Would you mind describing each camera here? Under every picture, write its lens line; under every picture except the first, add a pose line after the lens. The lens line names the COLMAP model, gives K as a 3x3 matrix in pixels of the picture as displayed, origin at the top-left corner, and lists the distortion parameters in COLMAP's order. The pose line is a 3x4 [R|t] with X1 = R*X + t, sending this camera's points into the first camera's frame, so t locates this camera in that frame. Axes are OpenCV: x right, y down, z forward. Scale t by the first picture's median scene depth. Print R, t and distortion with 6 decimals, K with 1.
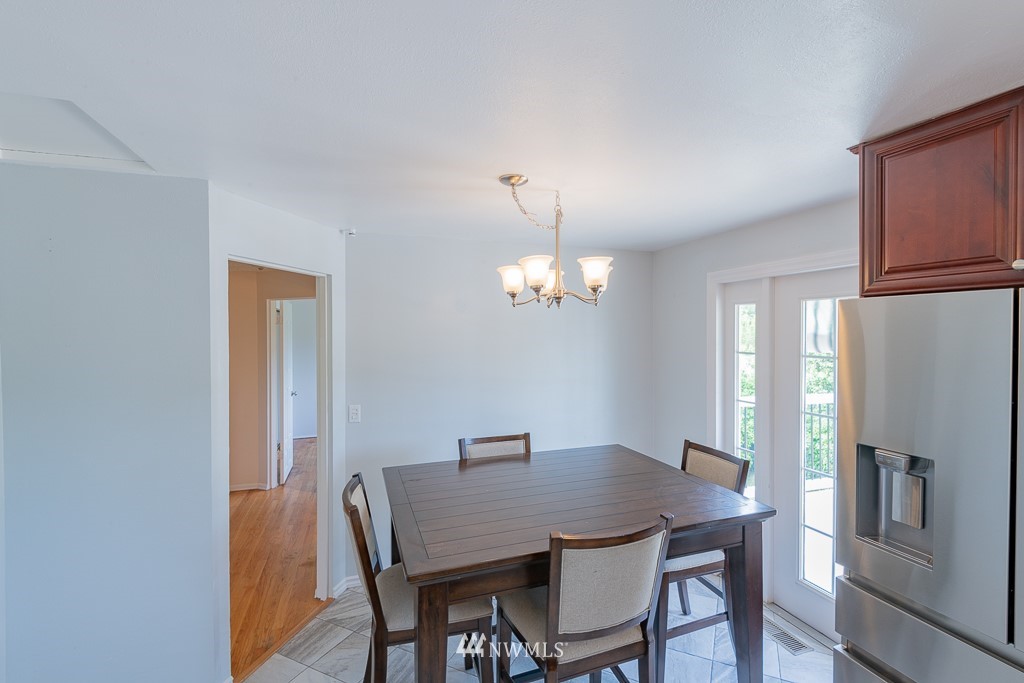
lens RADIAL K [[469.4, 0, 515.3], [0, 469.4, 336.2], [0, 0, 1]] dist [0.017651, -0.009525]
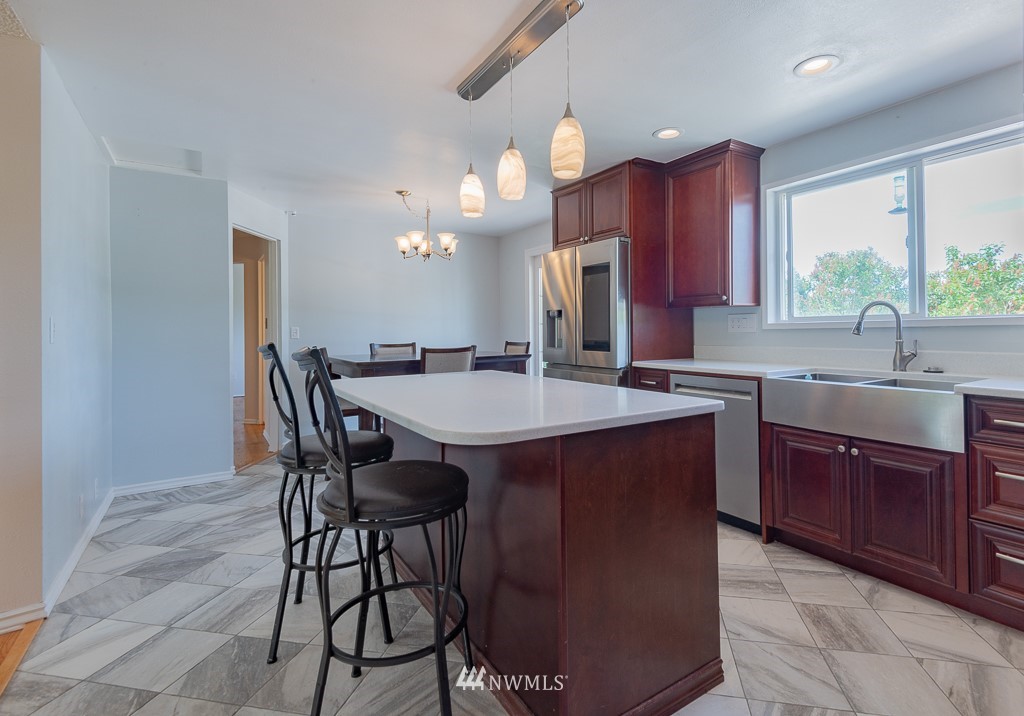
lens RADIAL K [[499.5, 0, 550.2], [0, 499.5, 326.5], [0, 0, 1]] dist [0.031051, -0.001654]
pose [[0.962938, -0.005262, 0.269671, 0.017082], [0.009242, 0.999866, -0.013492, 0.249664], [-0.269564, 0.015485, 0.962858, -1.125564]]
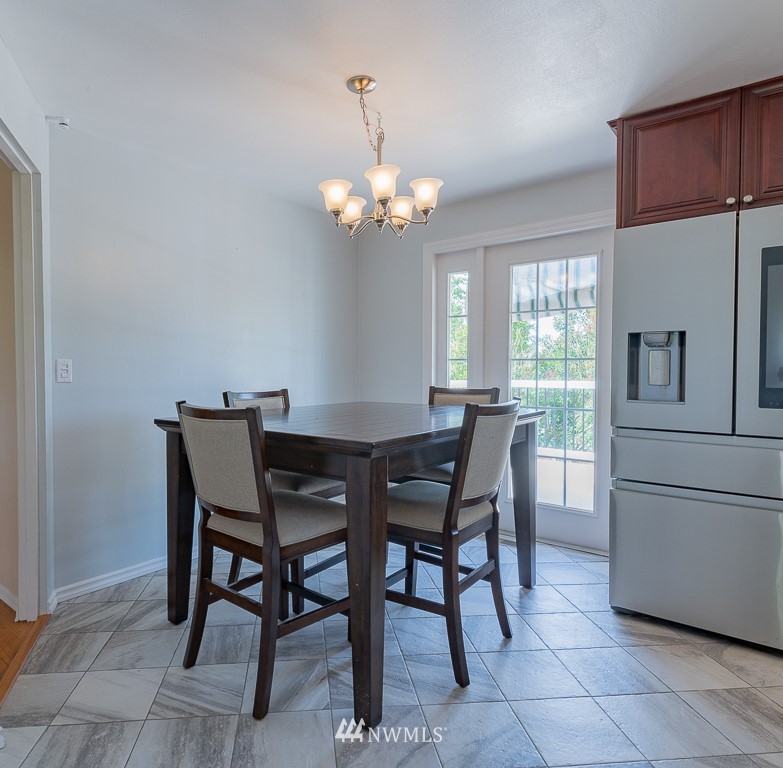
lens RADIAL K [[525.4, 0, 347.1], [0, 525.4, 380.8], [0, 0, 1]] dist [0.021761, -0.012101]
pose [[0.857793, -0.011655, 0.513863, -0.558020], [0.003653, 0.999856, 0.016580, 0.242405], [-0.513982, -0.012345, 0.857712, 0.070750]]
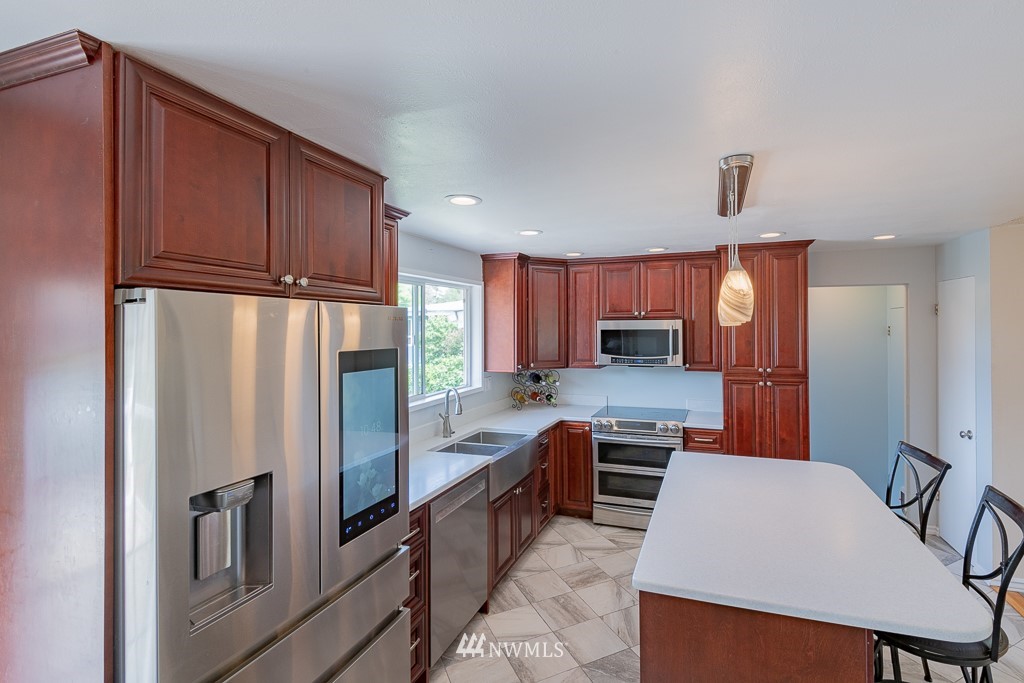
lens RADIAL K [[469.4, 0, 556.6], [0, 469.4, 325.0], [0, 0, 1]] dist [0.017651, -0.009525]
pose [[-0.788841, 0.011575, 0.614489, -0.102244], [0.009881, 0.999932, -0.006151, -0.013993], [-0.614518, 0.001219, -0.788902, 0.872701]]
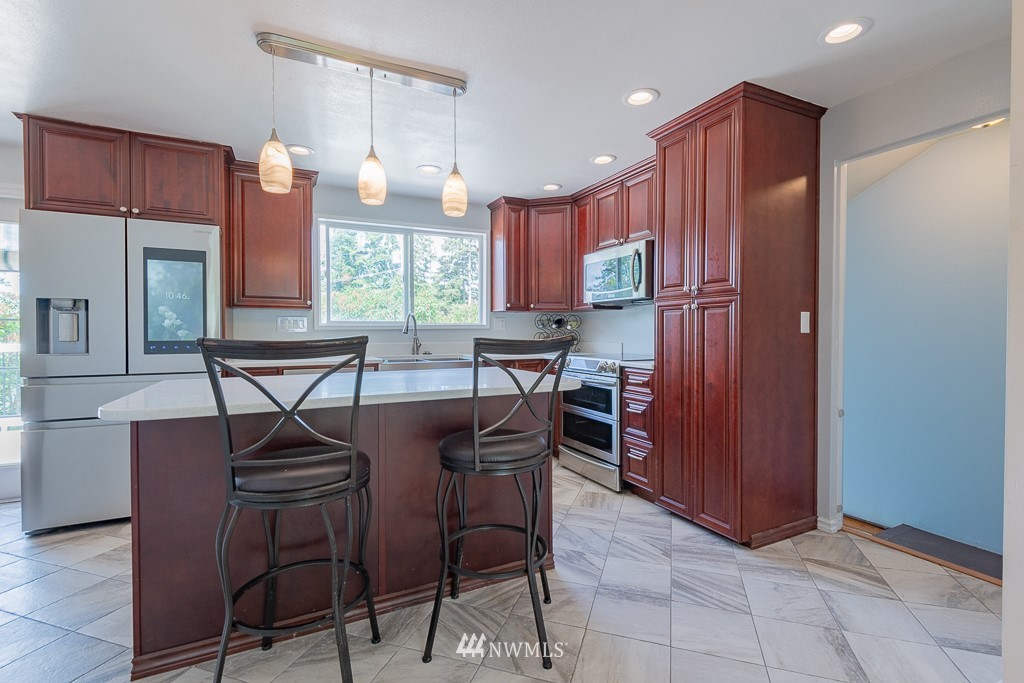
lens RADIAL K [[469.4, 0, 515.7], [0, 469.4, 338.2], [0, 0, 1]] dist [0.017651, -0.009525]
pose [[-0.131108, -0.013544, 0.991276, -0.815507], [0.008402, 0.999856, 0.014772, 0.255896], [-0.991333, 0.010265, -0.130975, -0.315613]]
